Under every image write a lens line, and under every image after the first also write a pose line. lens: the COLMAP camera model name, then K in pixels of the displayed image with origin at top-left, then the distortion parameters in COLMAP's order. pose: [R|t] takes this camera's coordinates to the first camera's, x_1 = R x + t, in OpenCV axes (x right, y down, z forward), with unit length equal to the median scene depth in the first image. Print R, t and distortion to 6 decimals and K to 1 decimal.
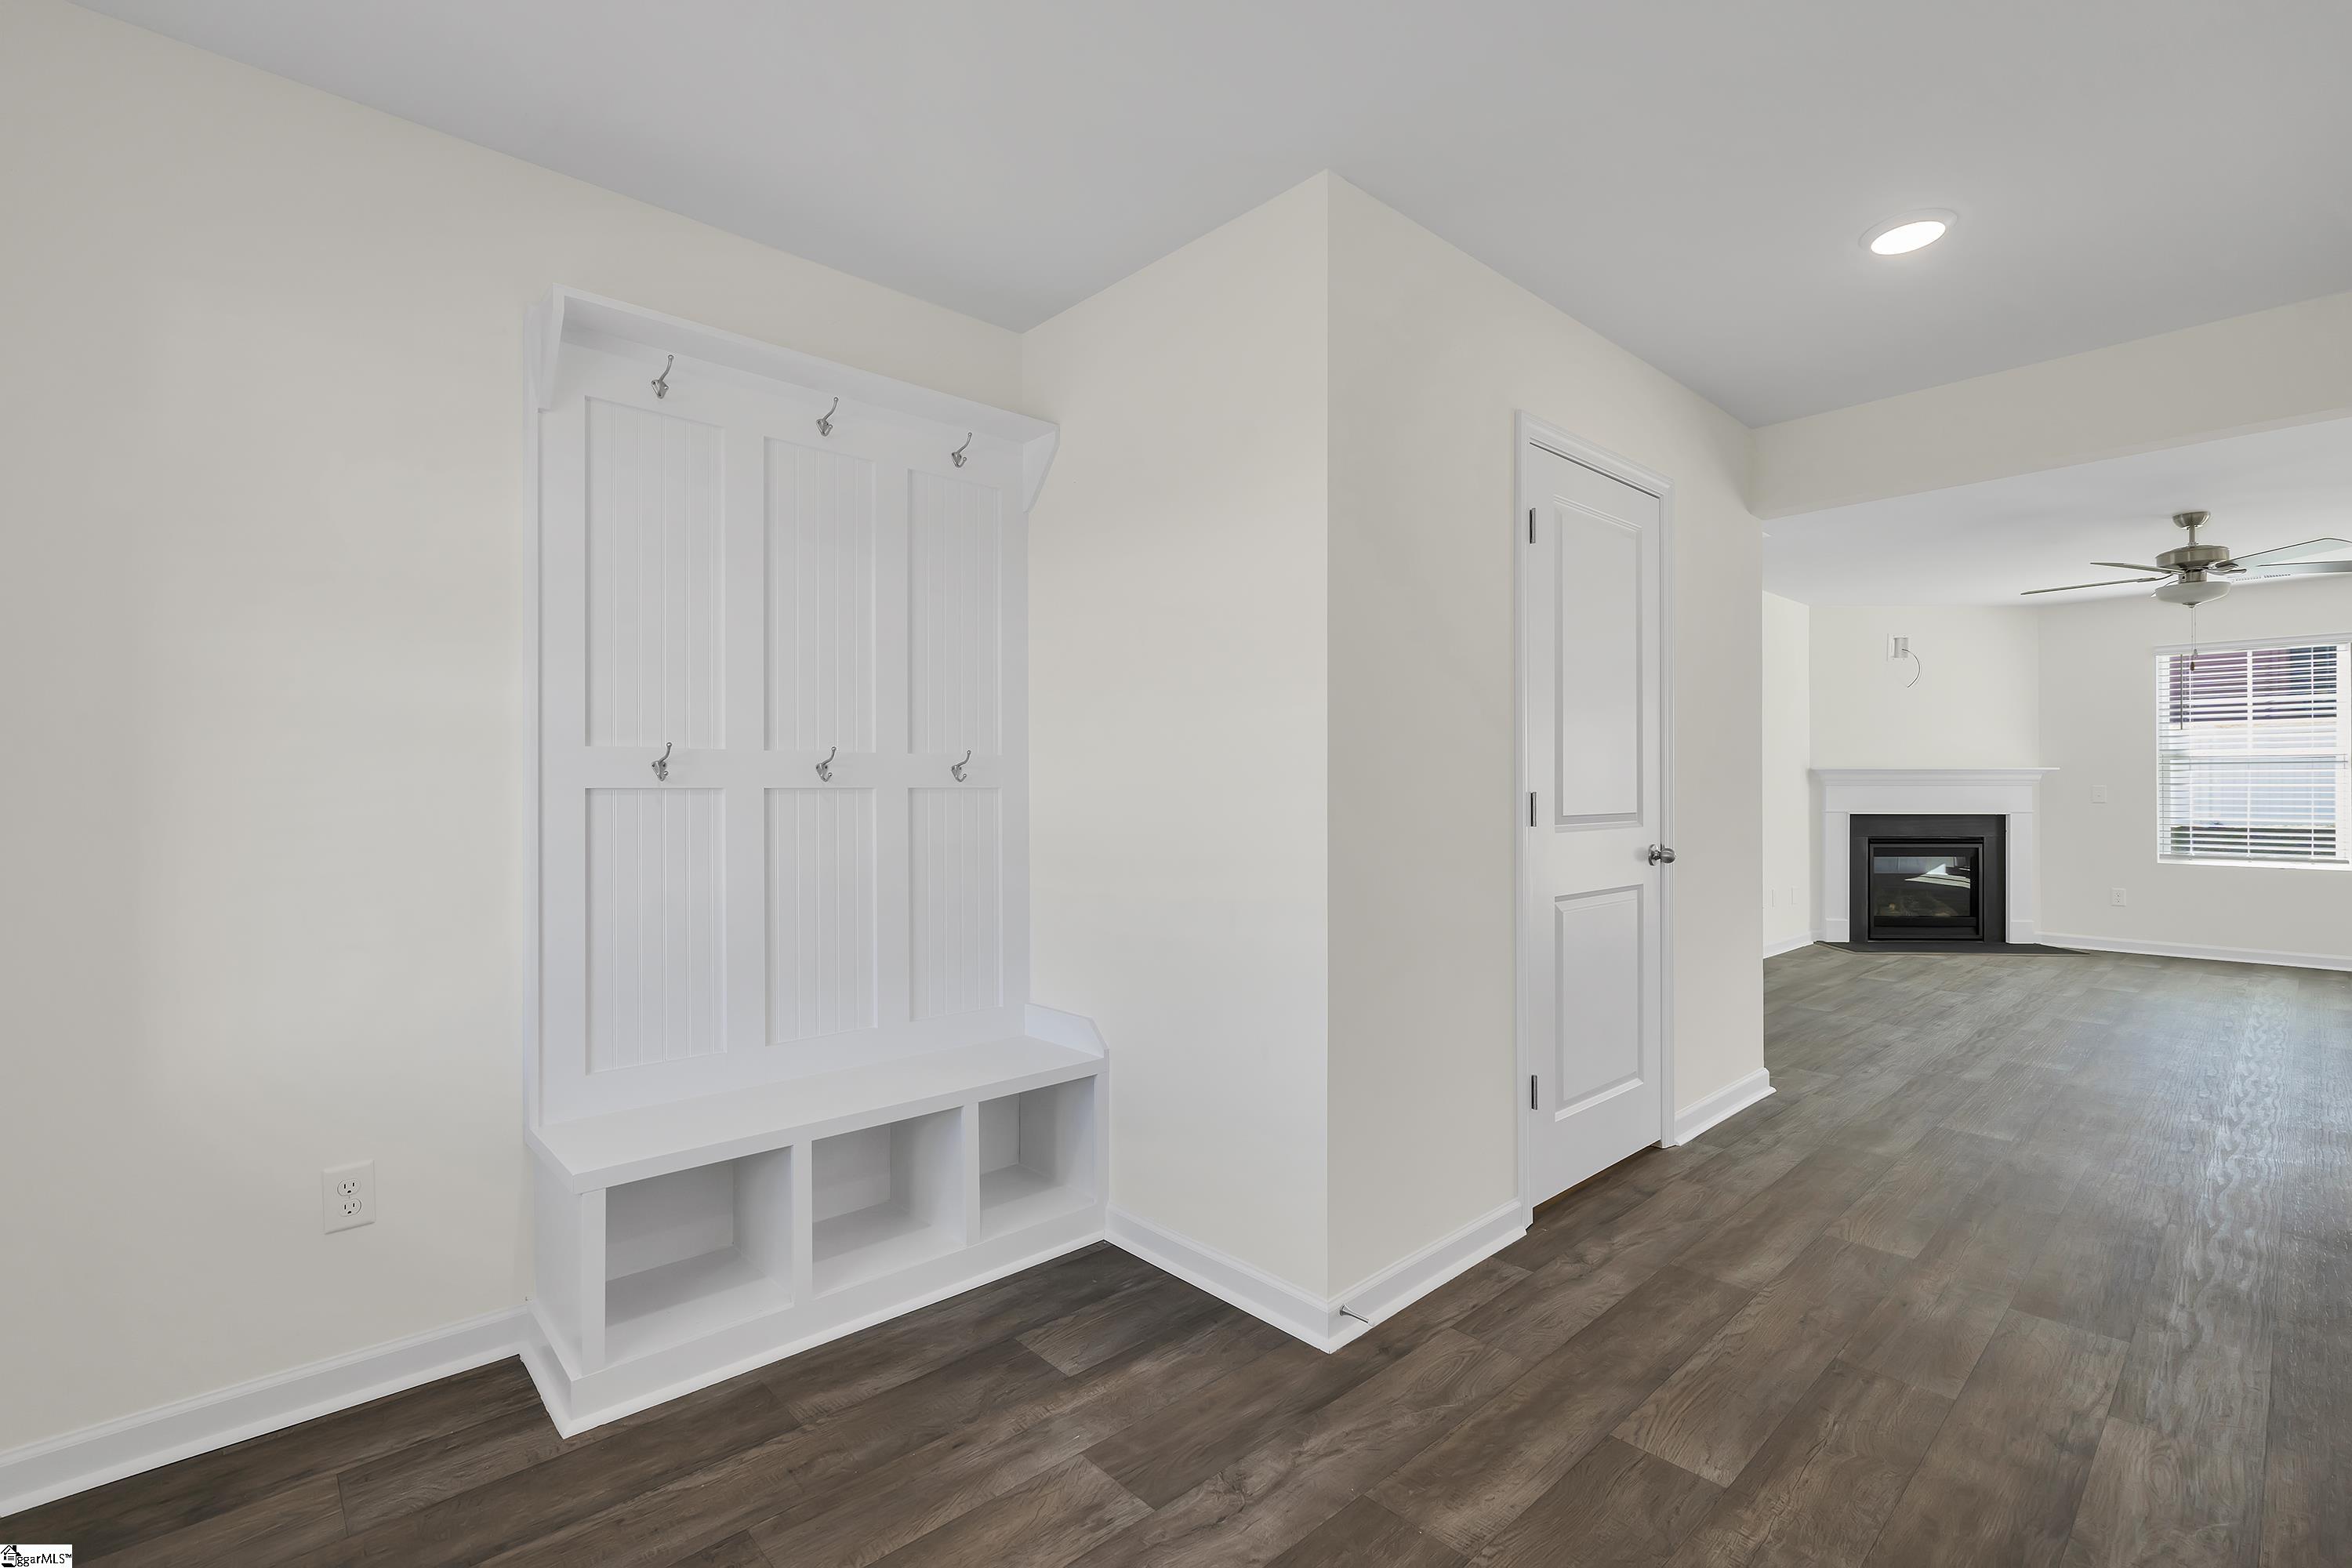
lens RADIAL K [[1047.9, 0, 1177.2], [0, 1047.9, 786.6], [0, 0, 1]] dist [0.000704, -0.000168]
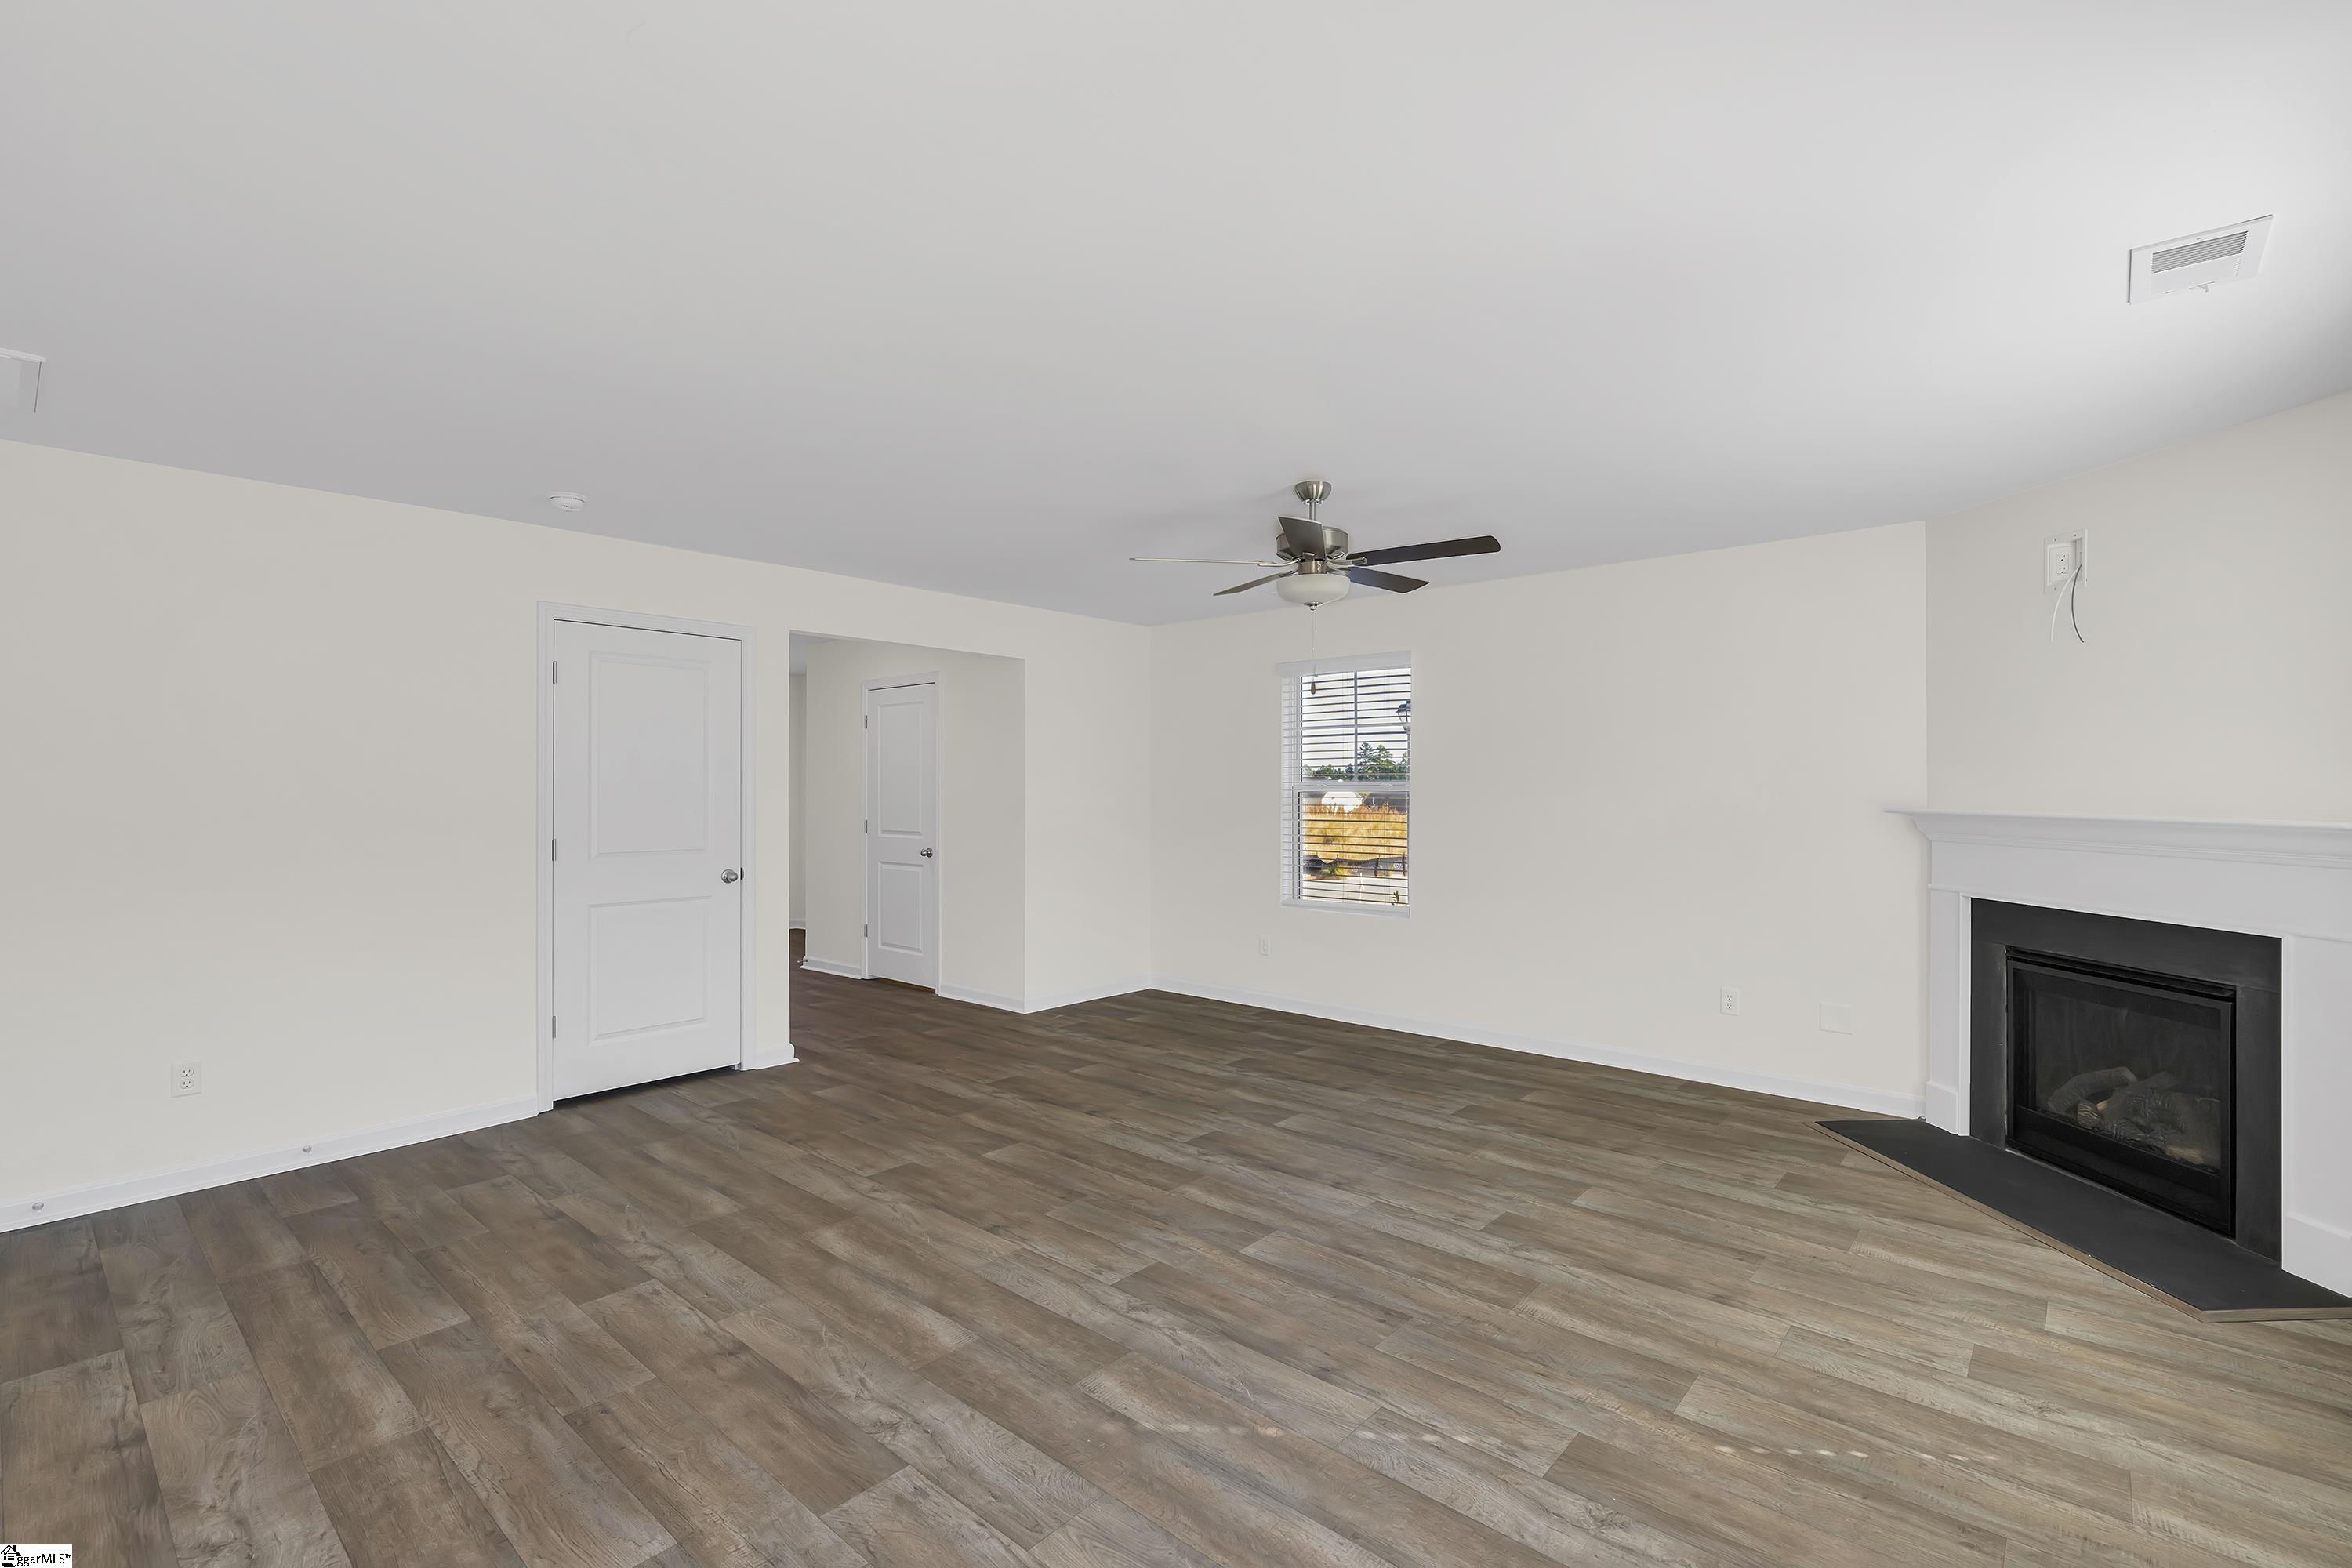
lens RADIAL K [[1047.9, 0, 1177.2], [0, 1047.9, 786.6], [0, 0, 1]] dist [0.000704, -0.000168]
pose [[0.107698, 0.000572, -0.994183, 1.132231], [0.000063, 1.000000, 0.000582, -0.030042], [0.994184, -0.000125, 0.107698, 0.548563]]
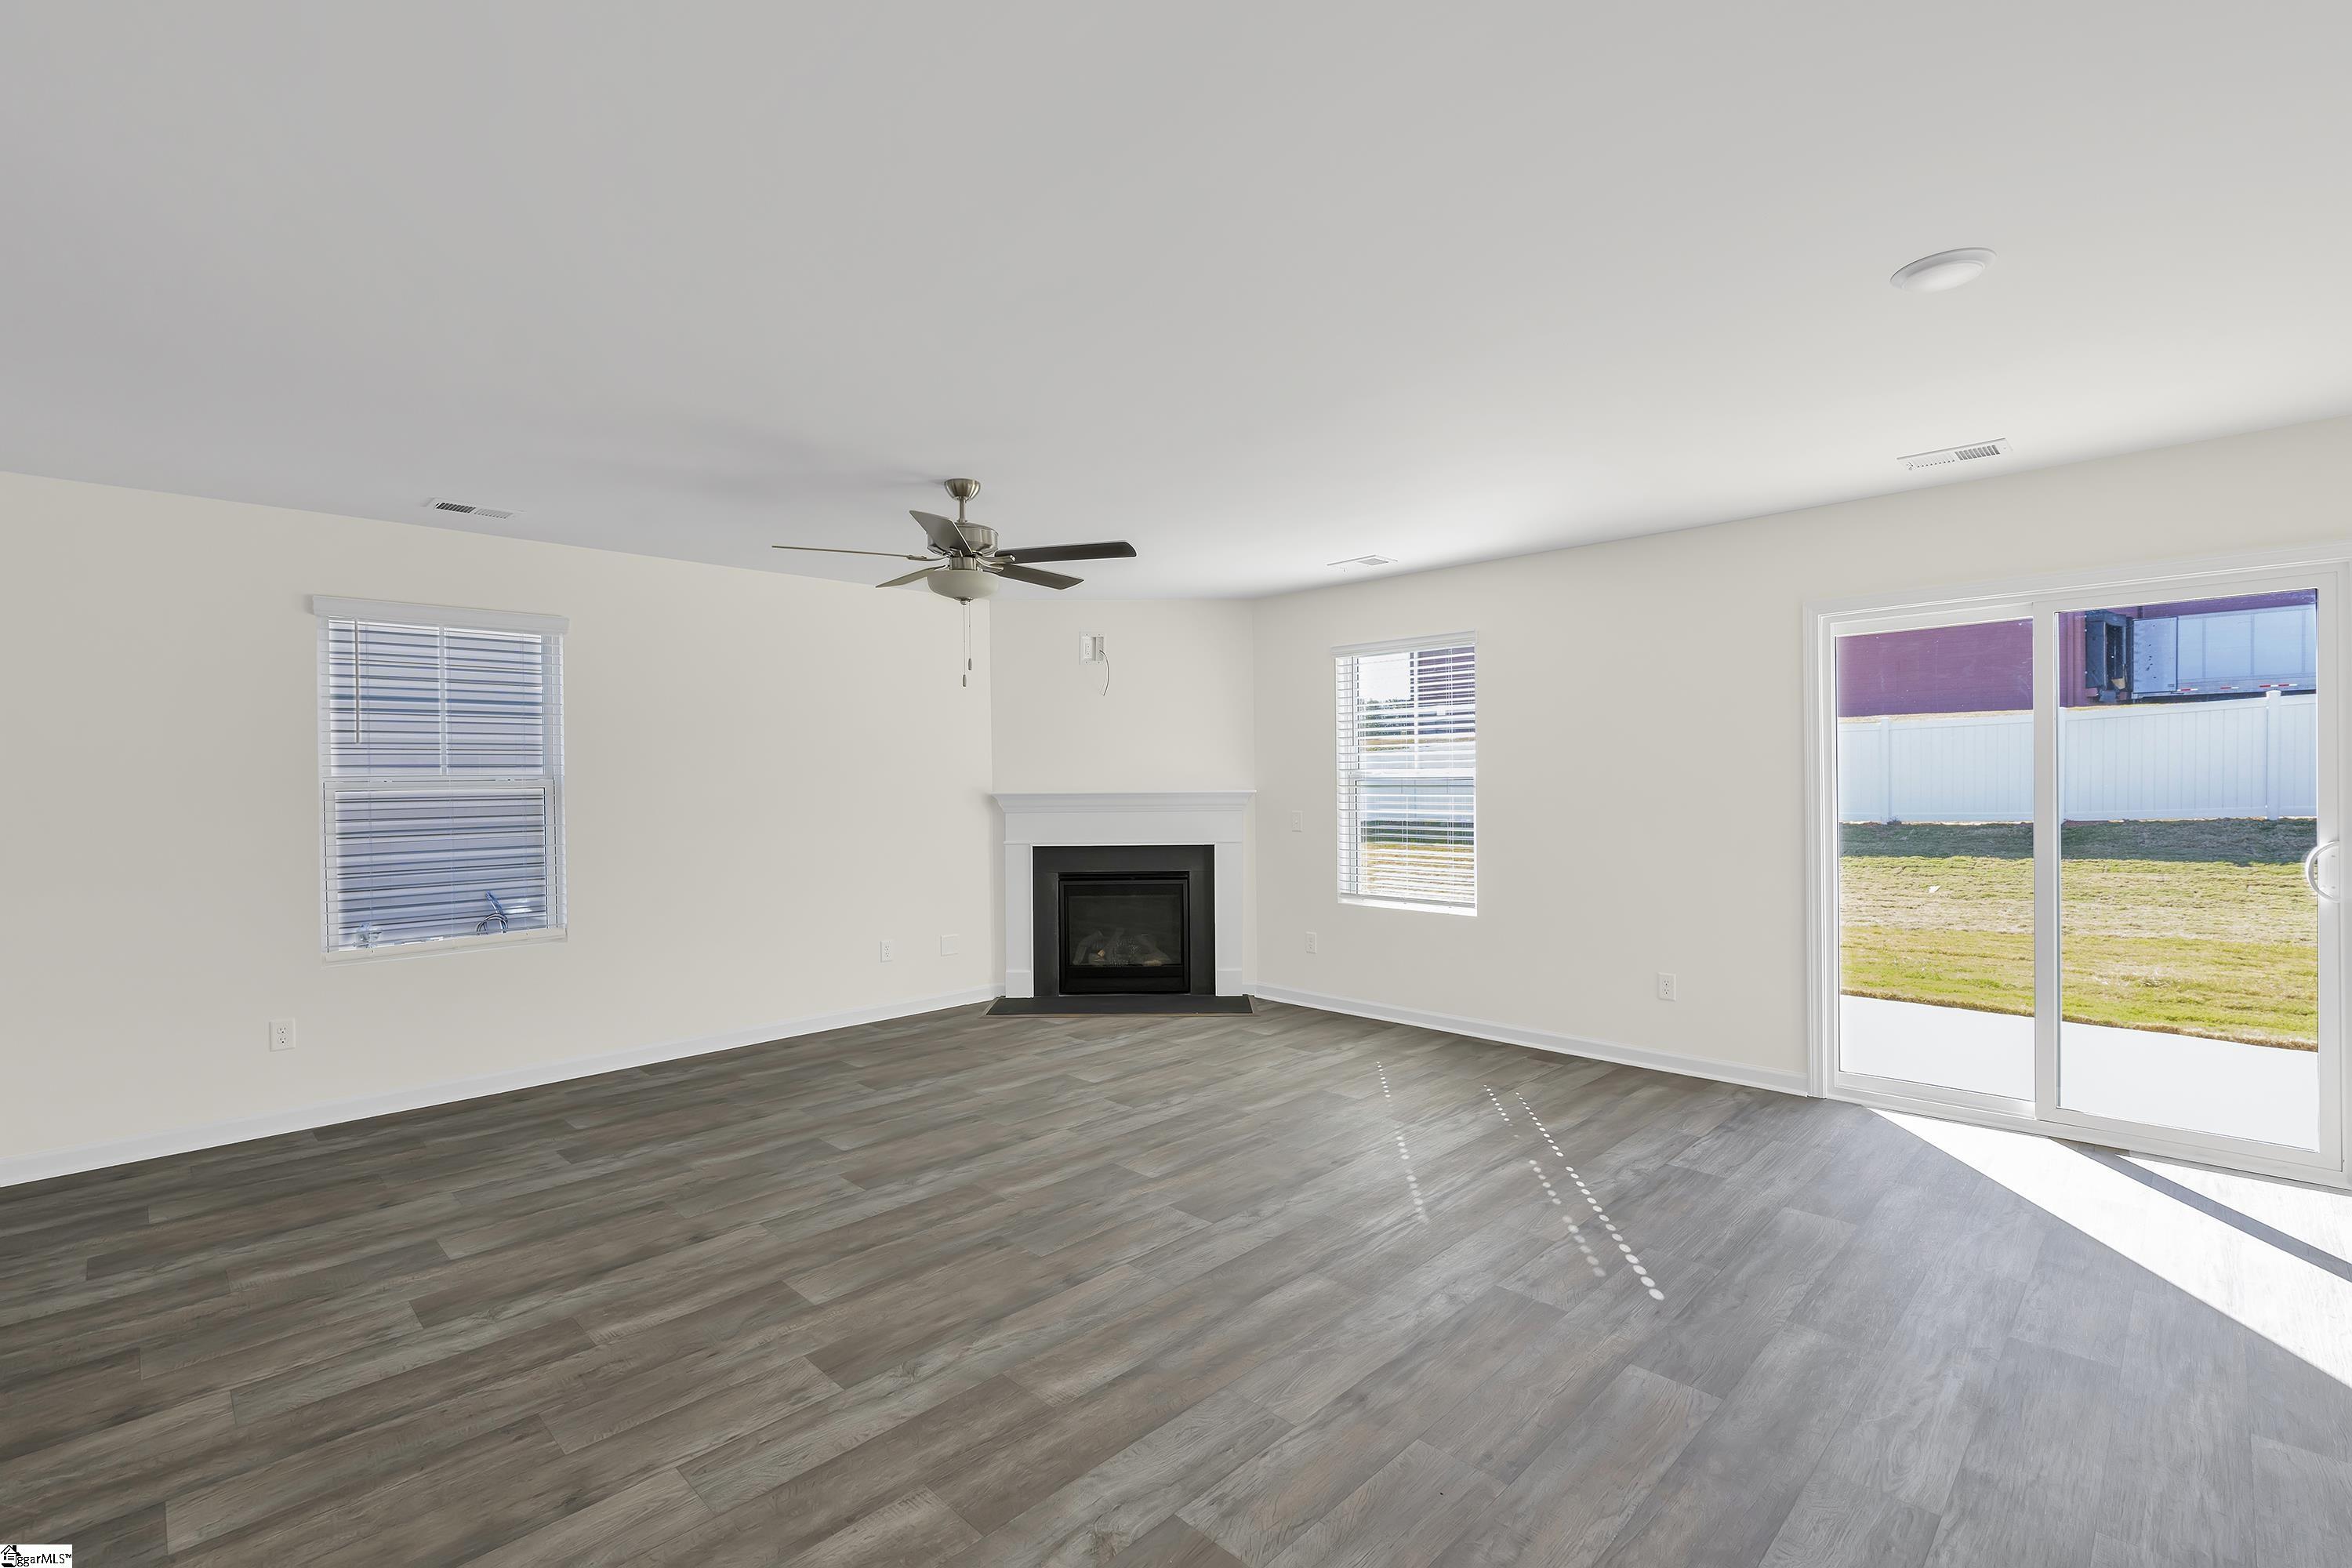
lens RADIAL K [[1044.7, 0, 1178.6], [0, 1044.7, 789.3], [0, 0, 1]] dist [-0.012089, 0.000325]
pose [[0.998941, -0.010275, 0.044838, 0.724588], [0.009880, 0.999911, 0.009017, -0.026274], [-0.044926, -0.008565, 0.998954, 0.154885]]
